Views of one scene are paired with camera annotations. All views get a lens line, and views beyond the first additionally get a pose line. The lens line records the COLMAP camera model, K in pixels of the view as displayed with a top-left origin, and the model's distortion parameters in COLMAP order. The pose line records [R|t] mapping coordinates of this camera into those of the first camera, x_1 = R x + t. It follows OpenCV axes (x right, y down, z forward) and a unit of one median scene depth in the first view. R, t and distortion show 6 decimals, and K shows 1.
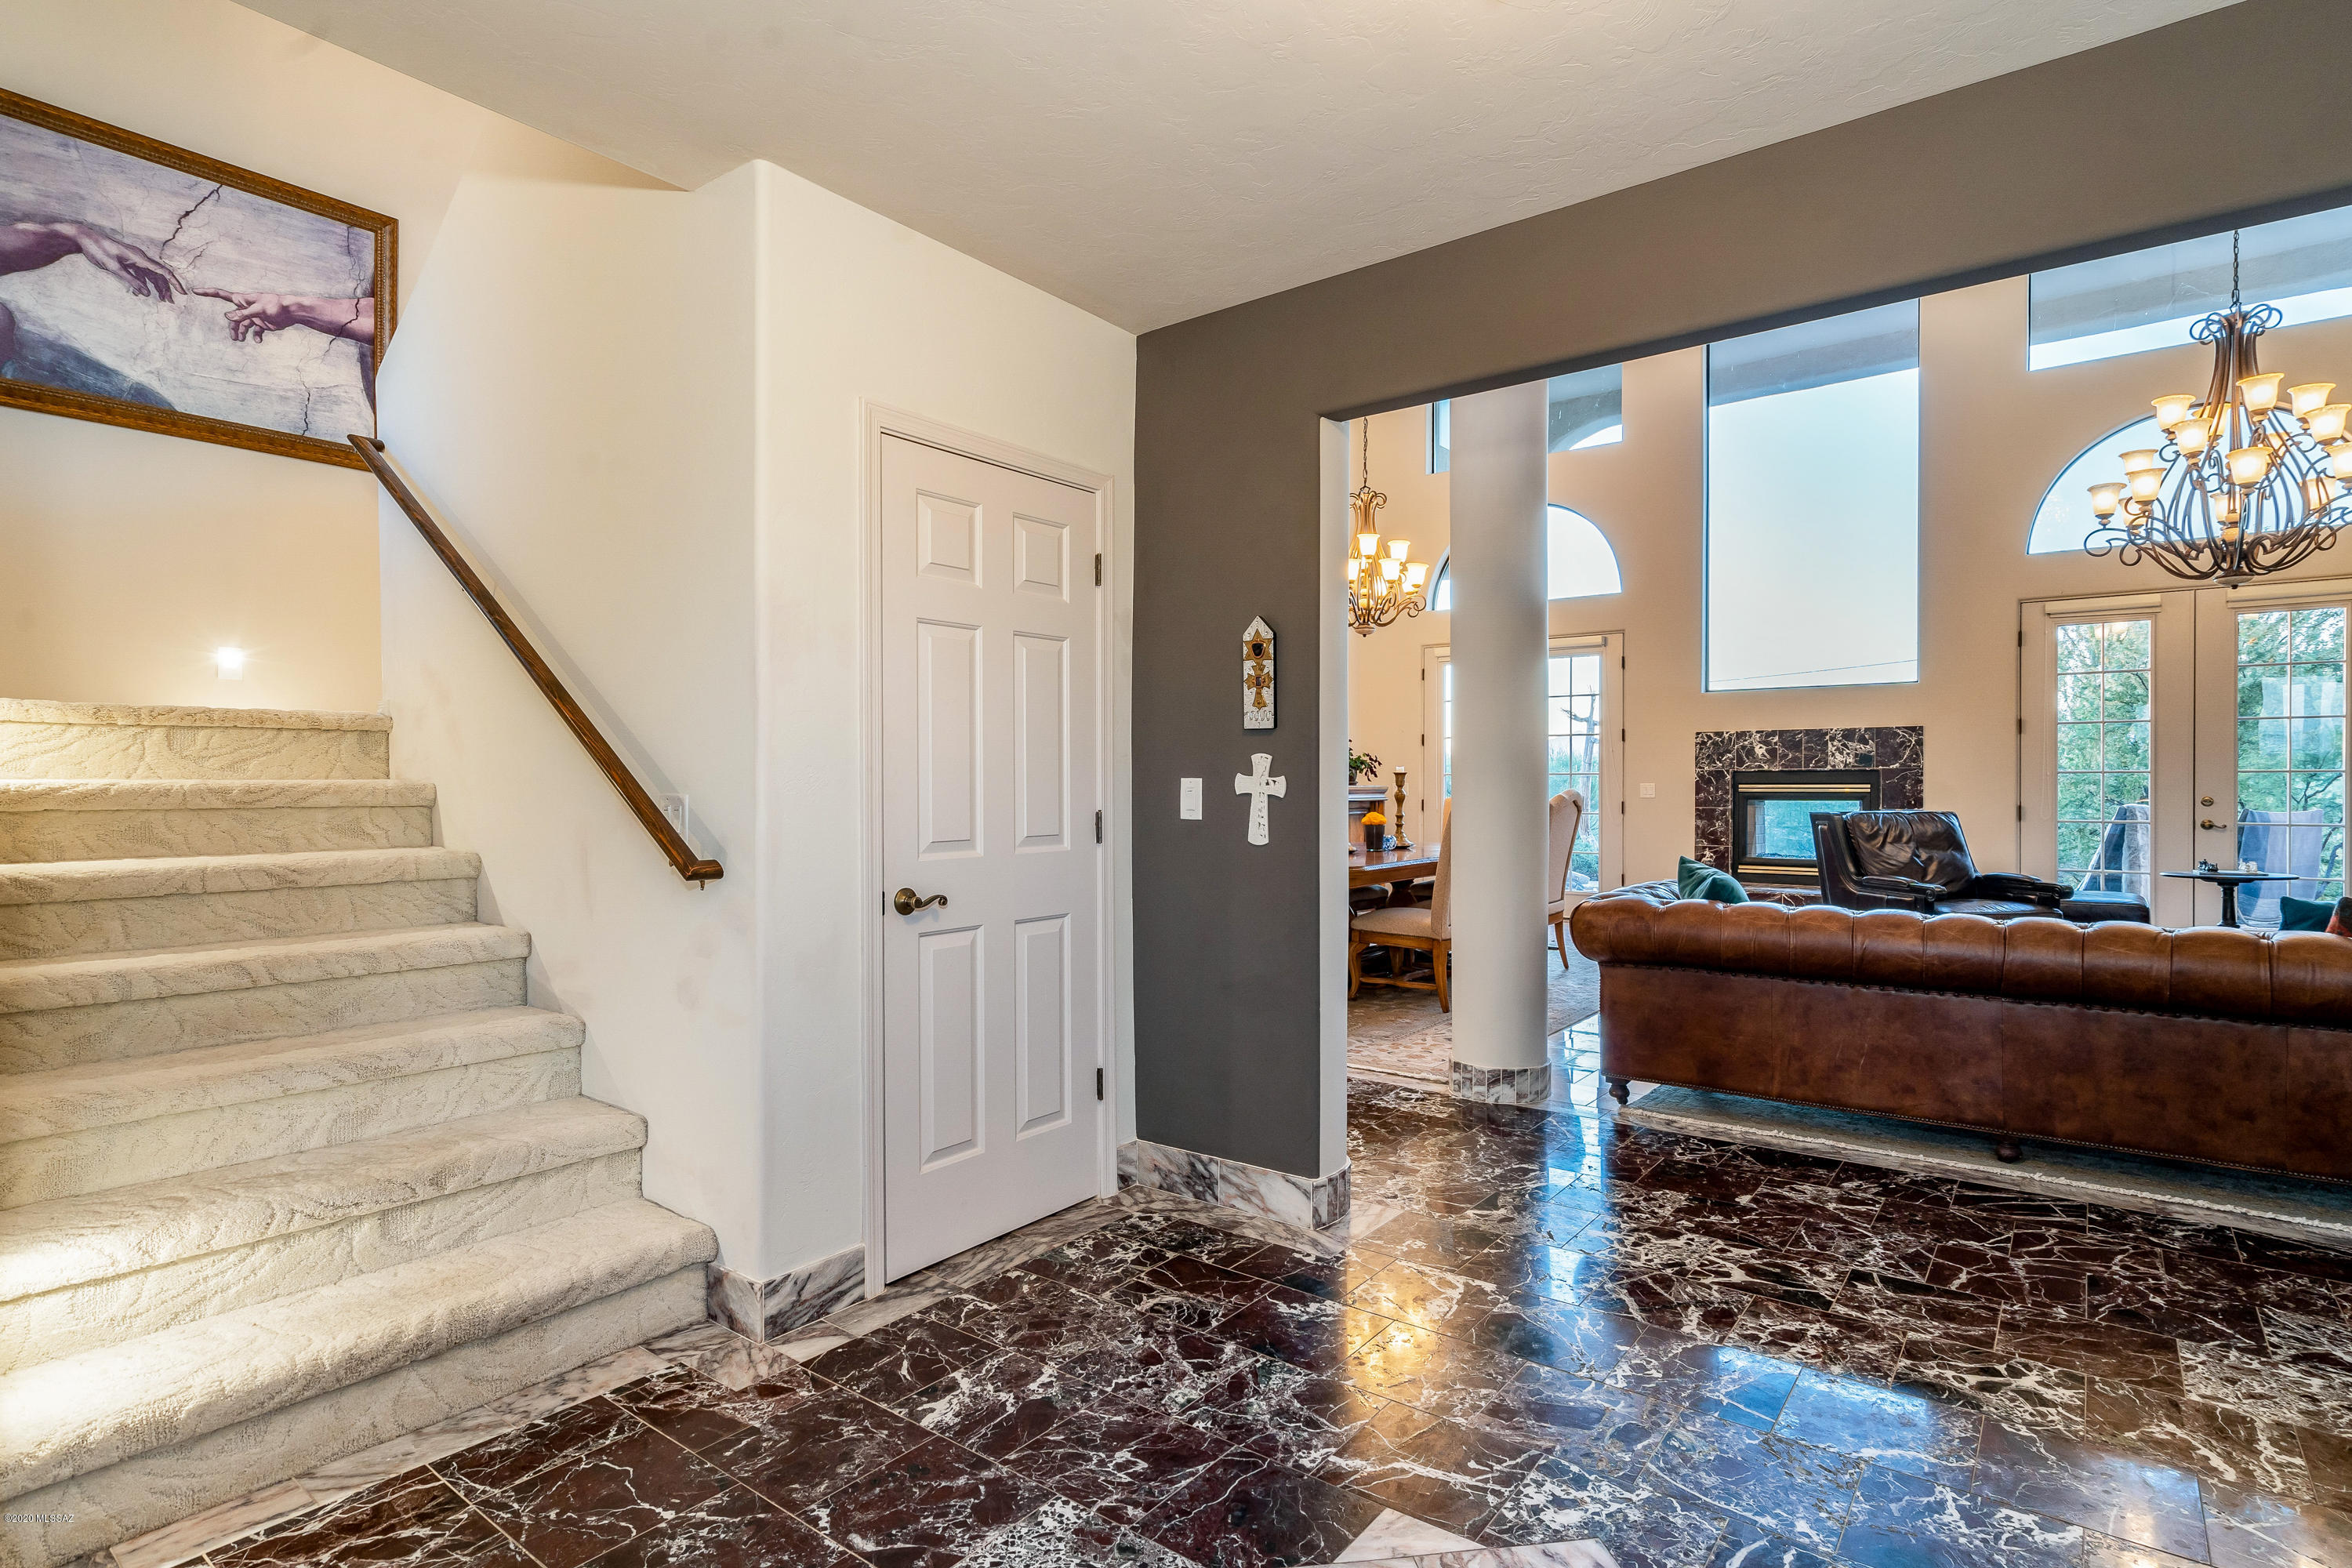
lens RADIAL K [[1158.3, 0, 1199.4], [0, 1158.3, 782.1], [0, 0, 1]] dist [-0.000084, 0.000182]
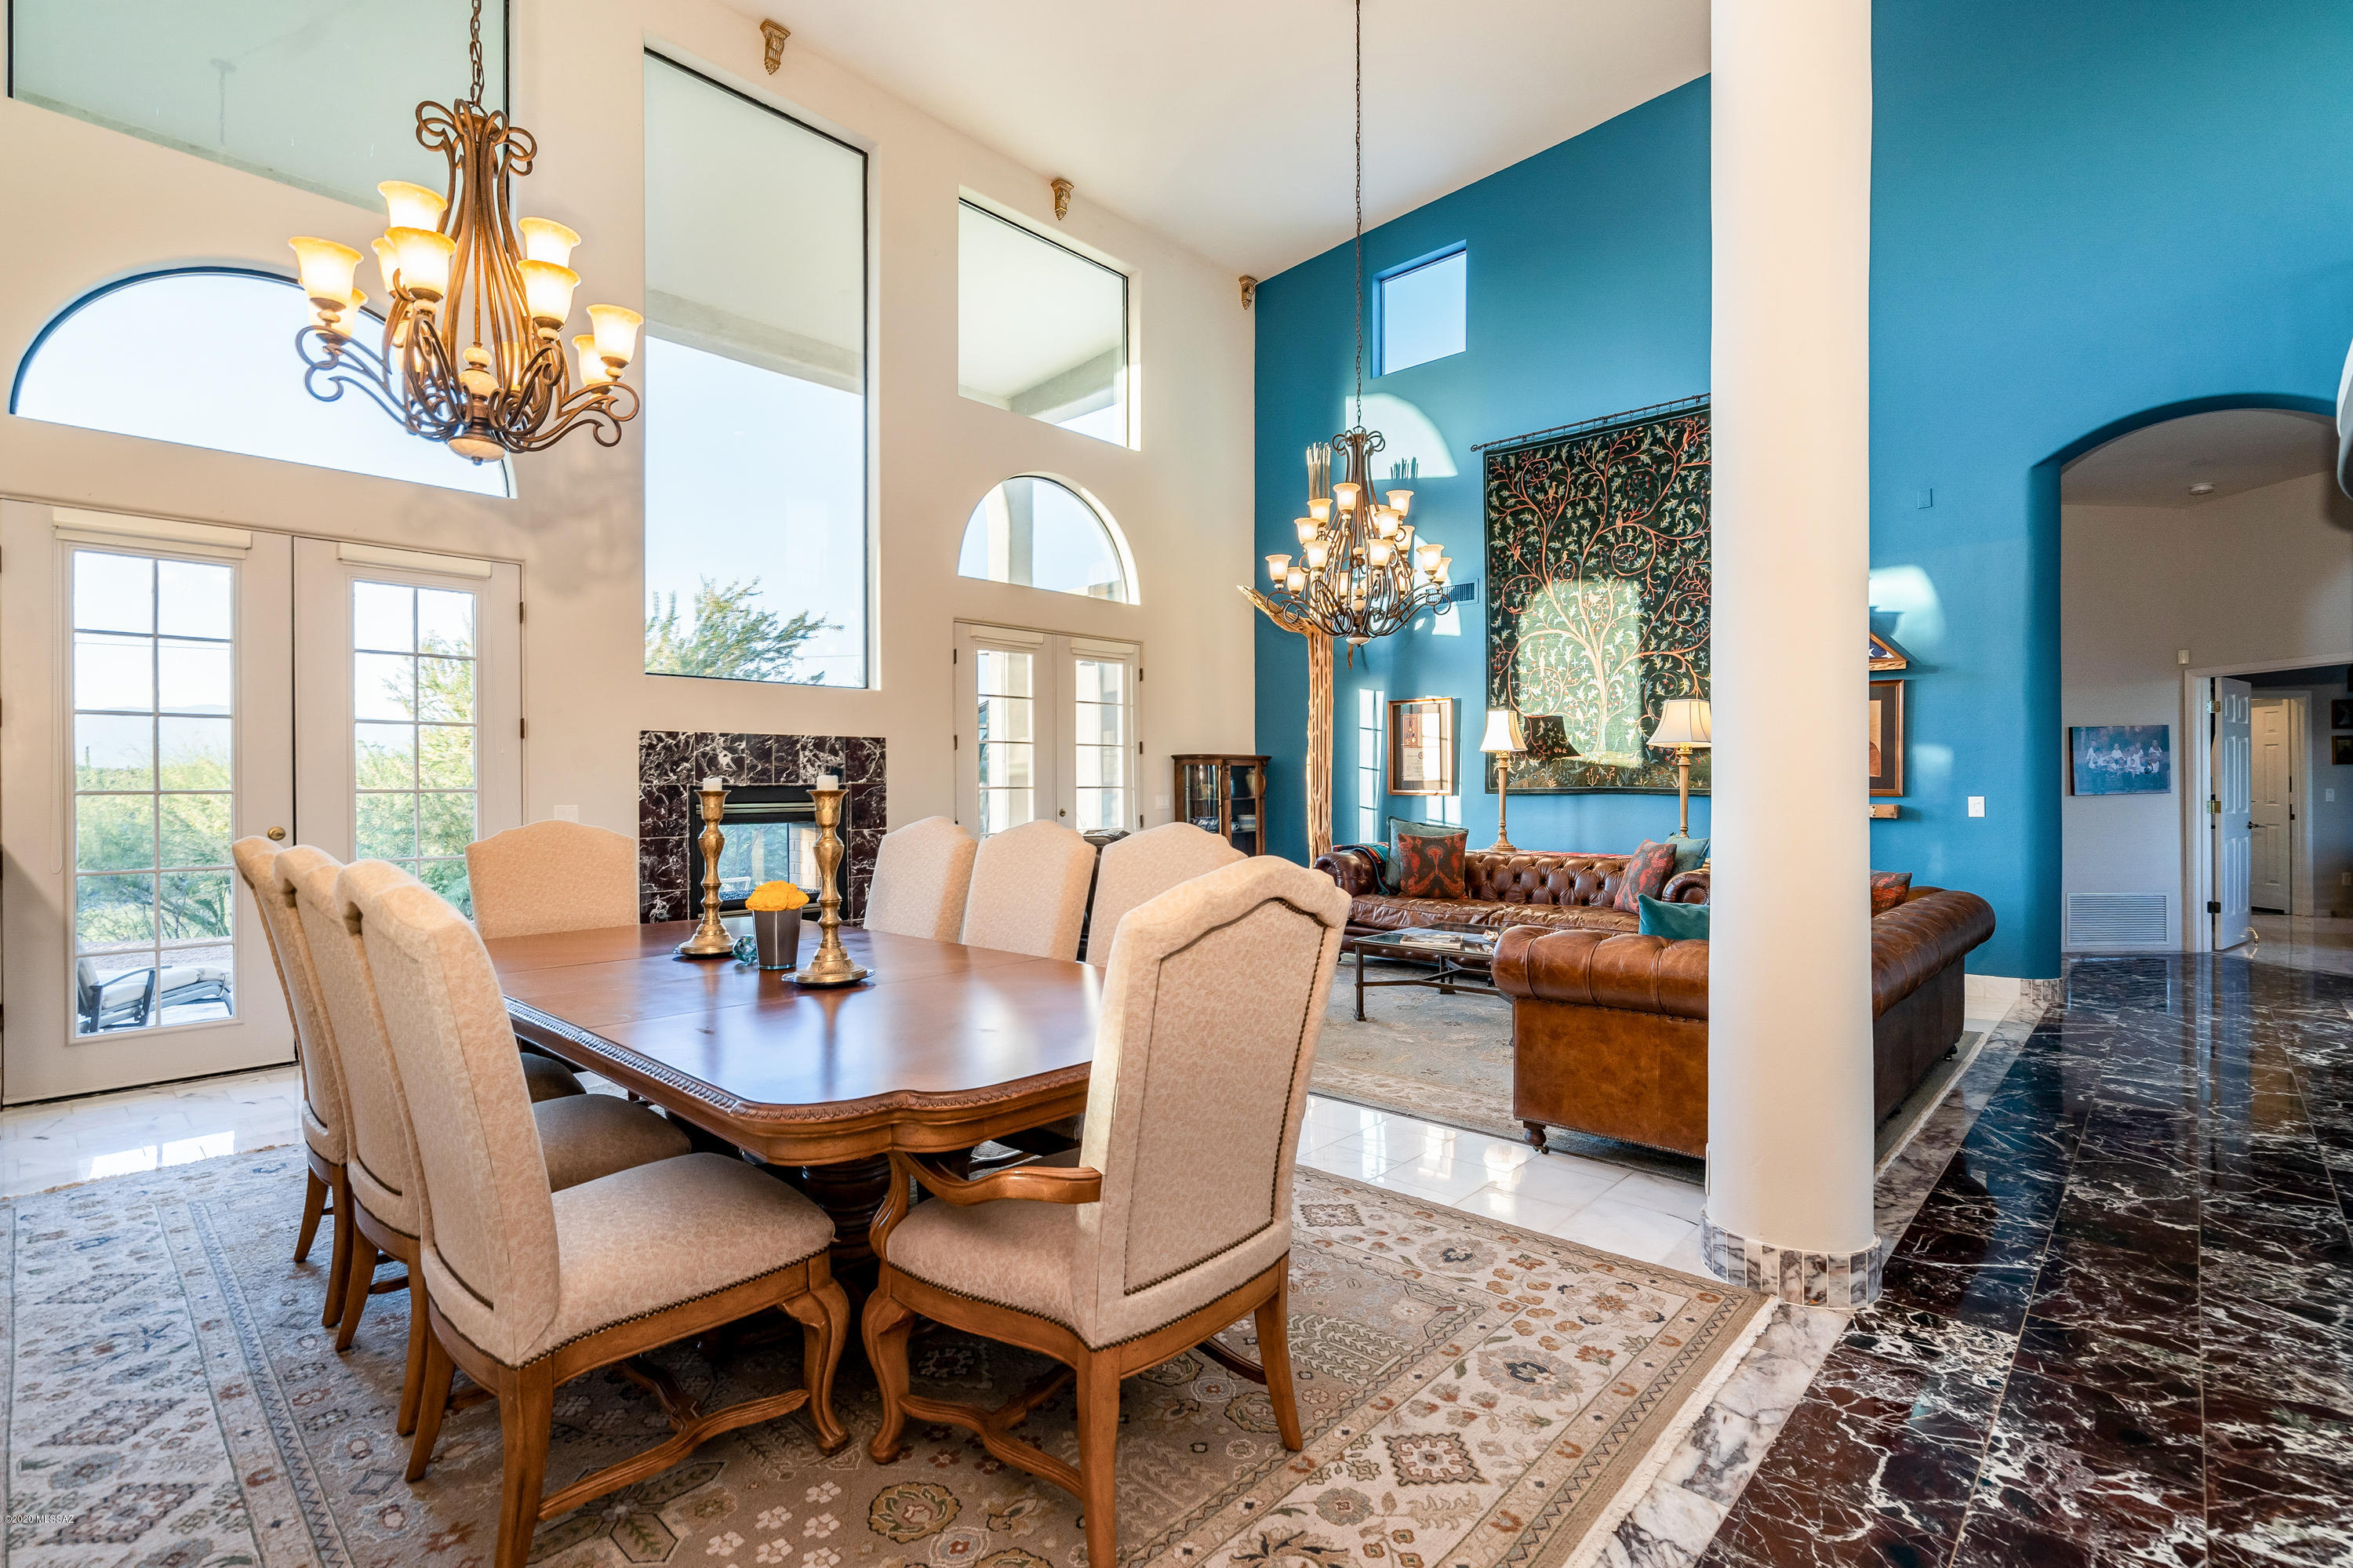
lens RADIAL K [[1094.3, 0, 1158.4], [0, 1094.3, 787.1], [0, 0, 1]] dist [-0.005113, 0.001888]
pose [[0.105344, -0.000177, 0.994436, -0.472107], [0.006377, 0.999980, -0.000498, -0.016494], [-0.994415, 0.006394, 0.105343, 1.523656]]
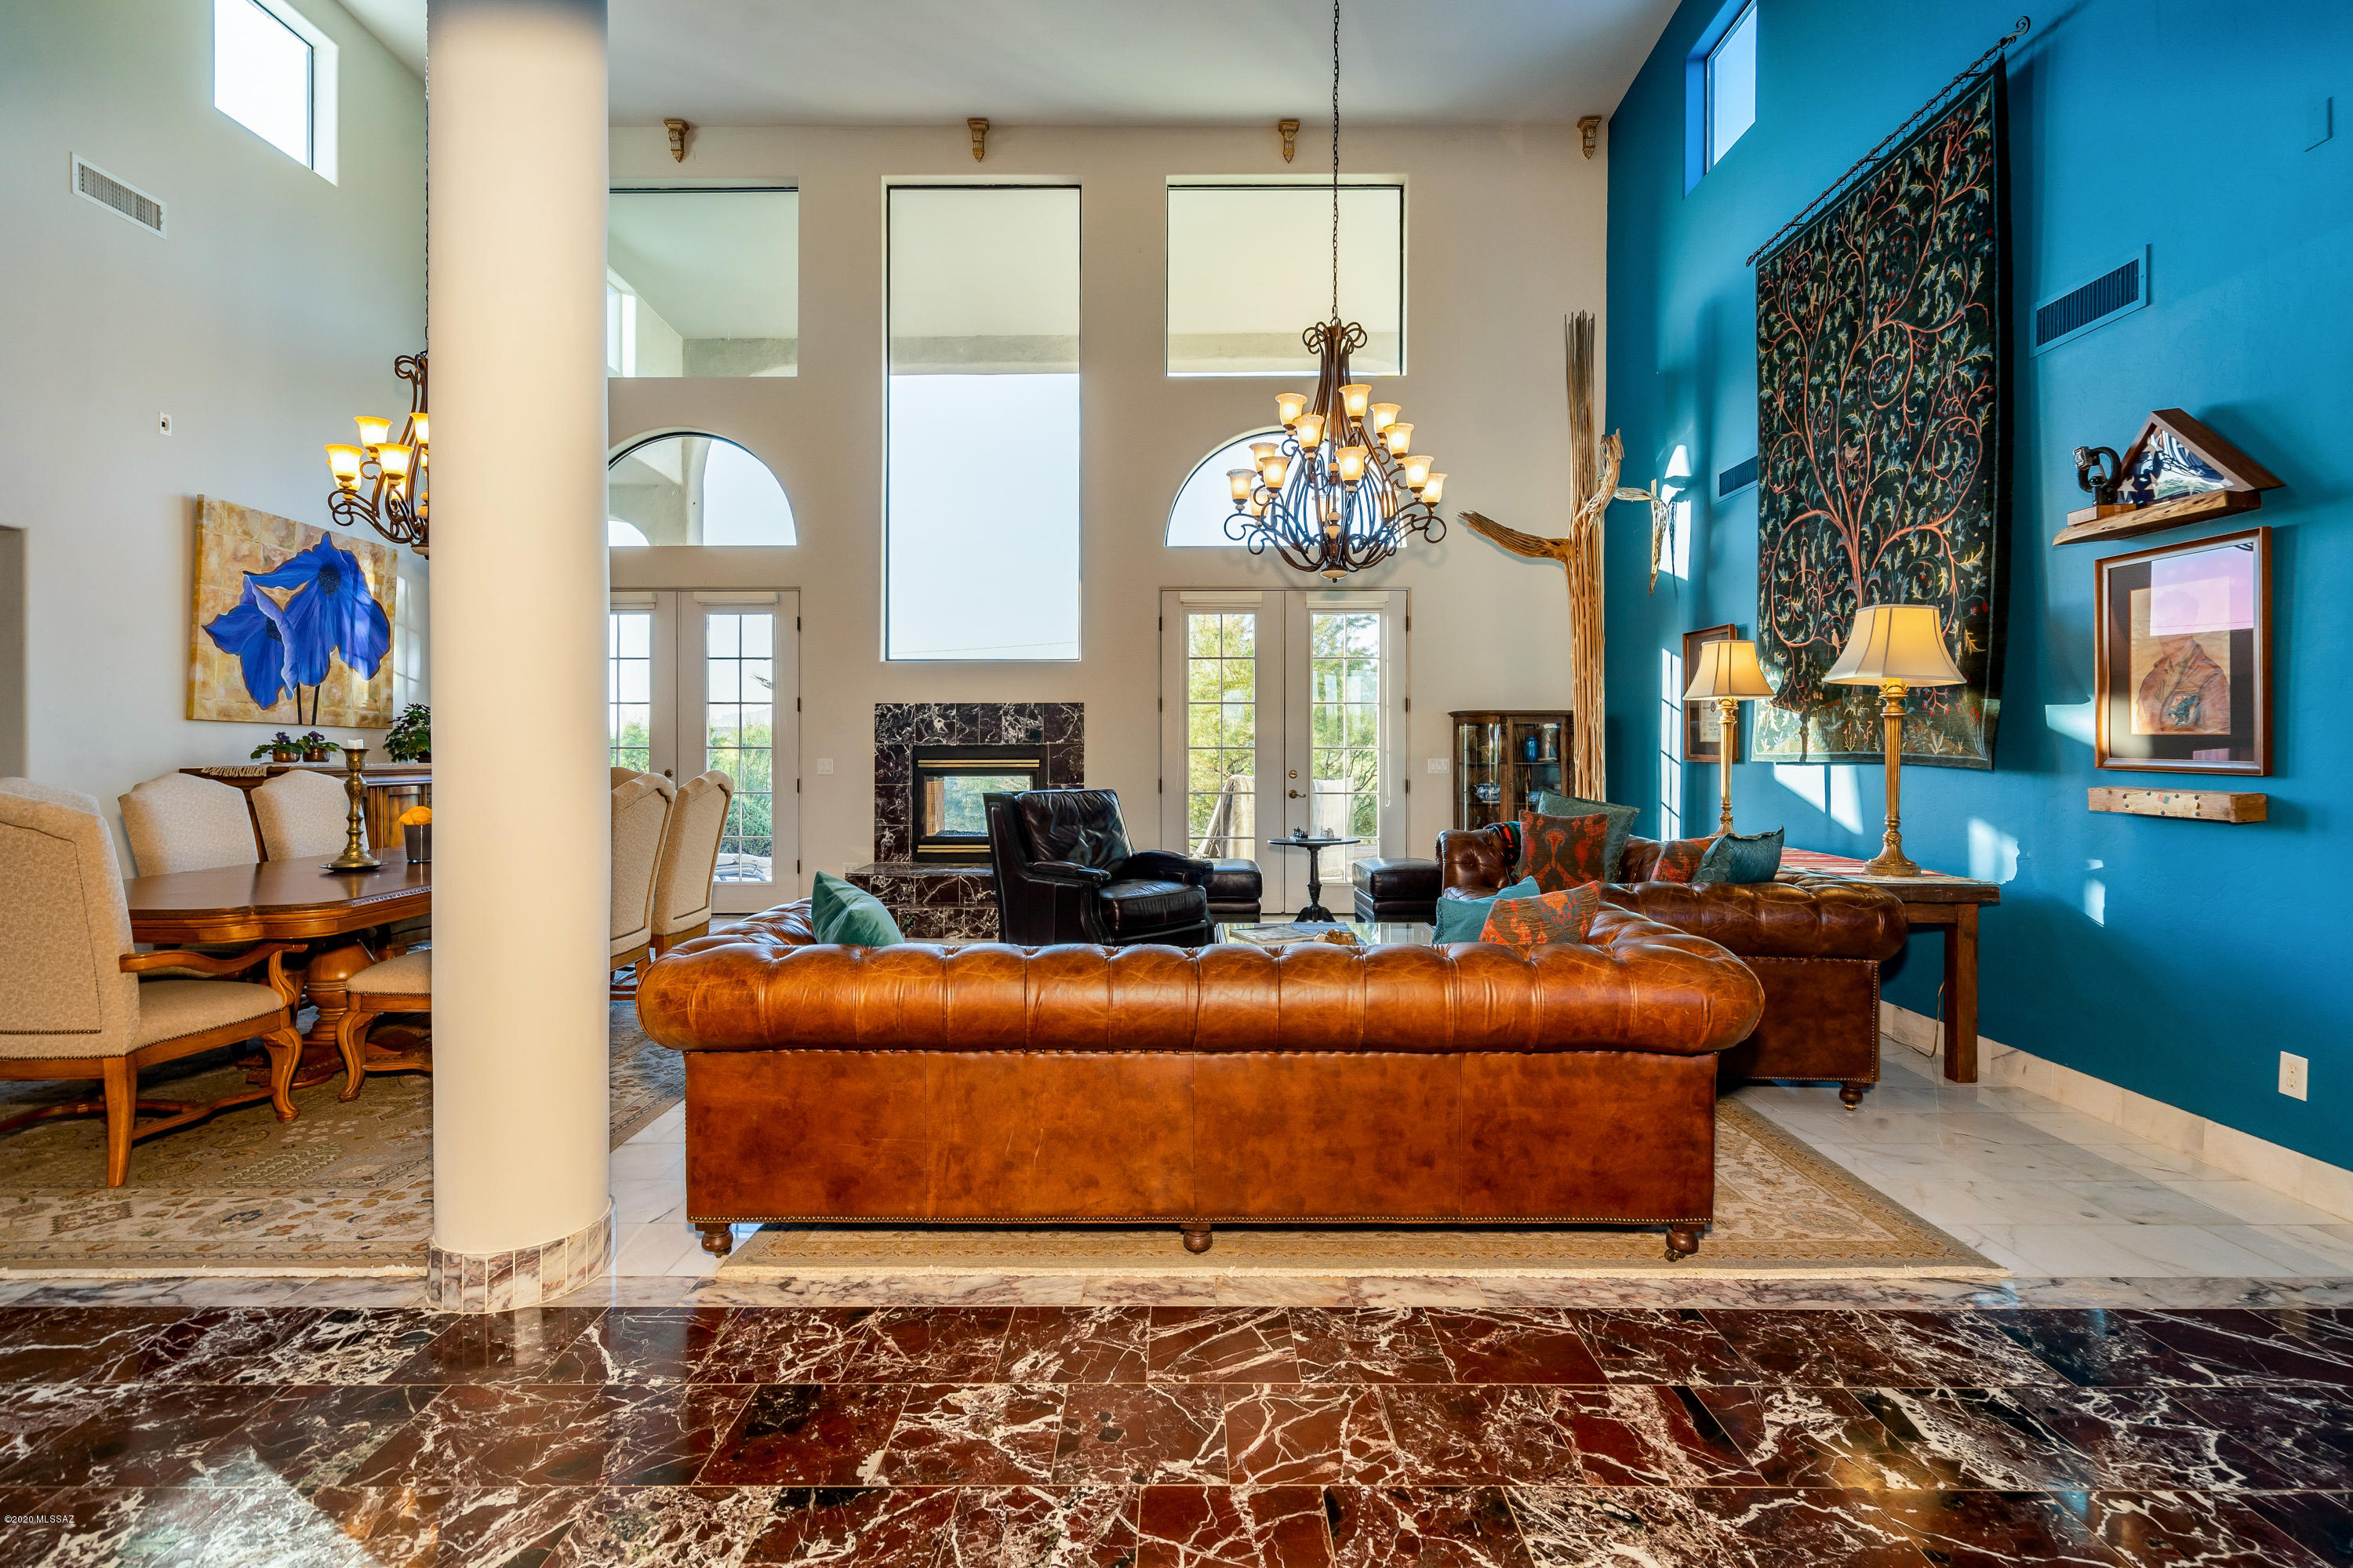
lens RADIAL K [[1094.3, 0, 1167.6], [0, 1094.3, 760.8], [0, 0, 1]] dist [-0.005113, 0.001888]
pose [[0.799242, -0.006347, 0.600975, 0.217745], [0.000141, 0.999946, 0.010373, -0.015383], [-0.601009, -0.008206, 0.799200, 0.388304]]
